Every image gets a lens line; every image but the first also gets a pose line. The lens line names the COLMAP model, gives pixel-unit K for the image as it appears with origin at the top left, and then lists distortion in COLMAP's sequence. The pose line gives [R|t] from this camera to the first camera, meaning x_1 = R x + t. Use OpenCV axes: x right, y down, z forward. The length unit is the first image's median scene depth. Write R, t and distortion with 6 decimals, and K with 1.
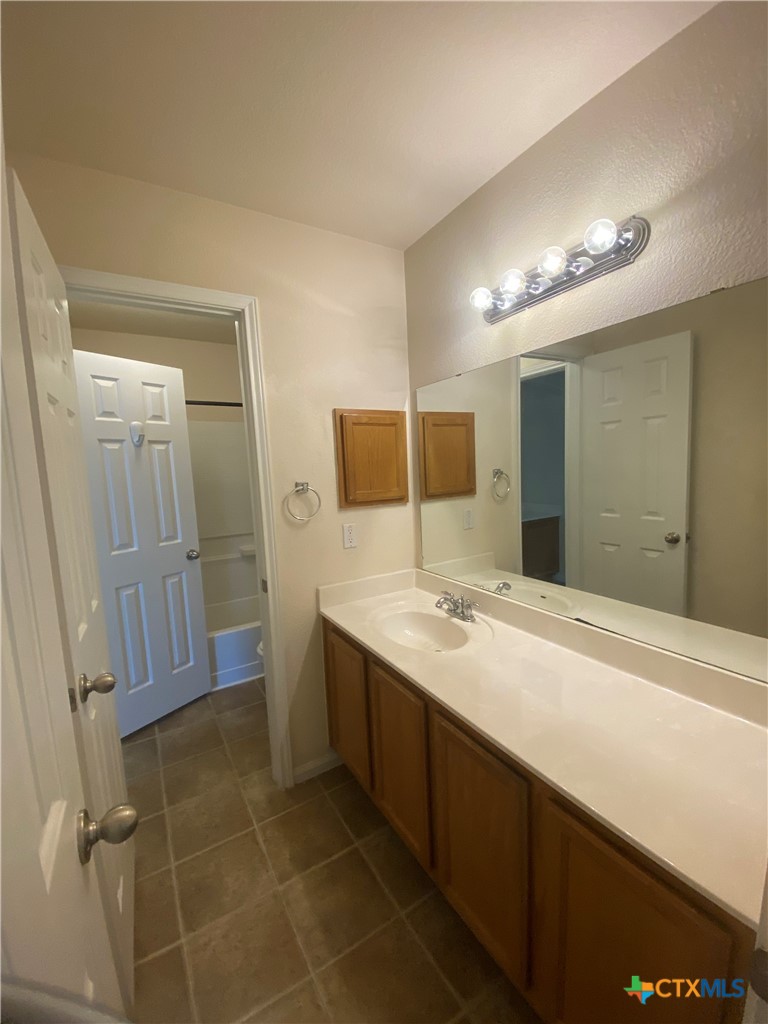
lens RADIAL K [[416.3, 0, 386.5], [0, 416.3, 511.5], [0, 0, 1]] dist [0.036771, -0.025371]
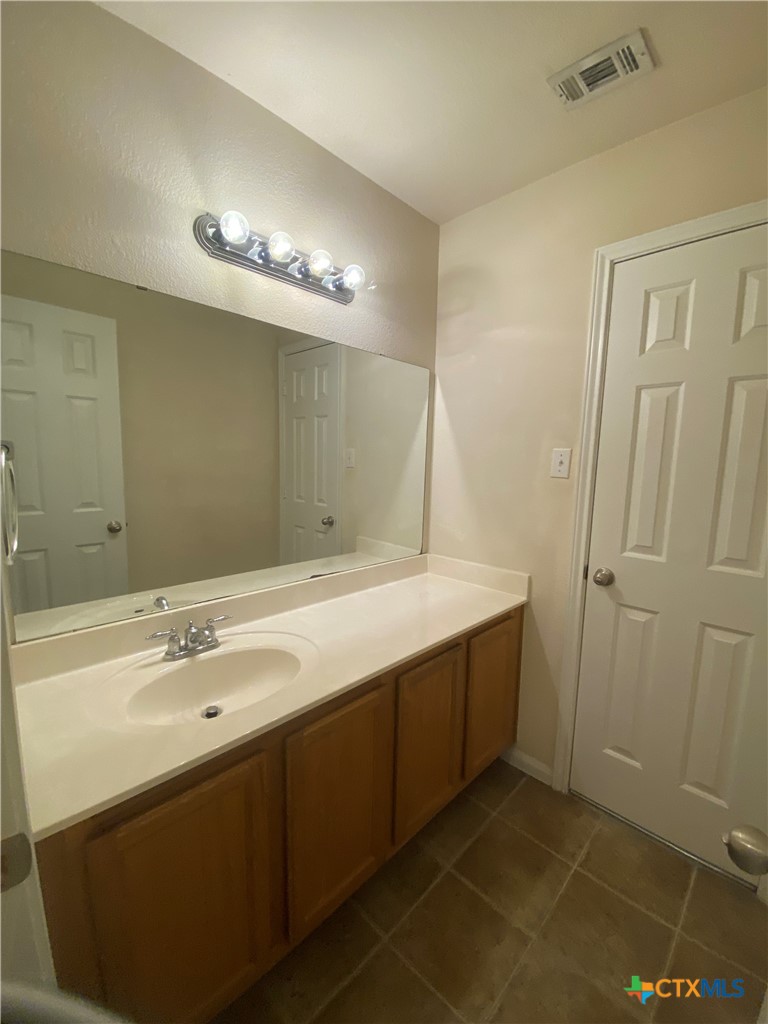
lens RADIAL K [[384.8, 0, 383.8], [0, 384.8, 506.1], [0, 0, 1]] dist [0.000178, -0.018896]
pose [[-0.221612, -0.068929, 0.972696, -0.656336], [0.091834, 0.991590, 0.091190, -0.020543], [-0.970801, 0.109536, -0.213418, 1.074625]]
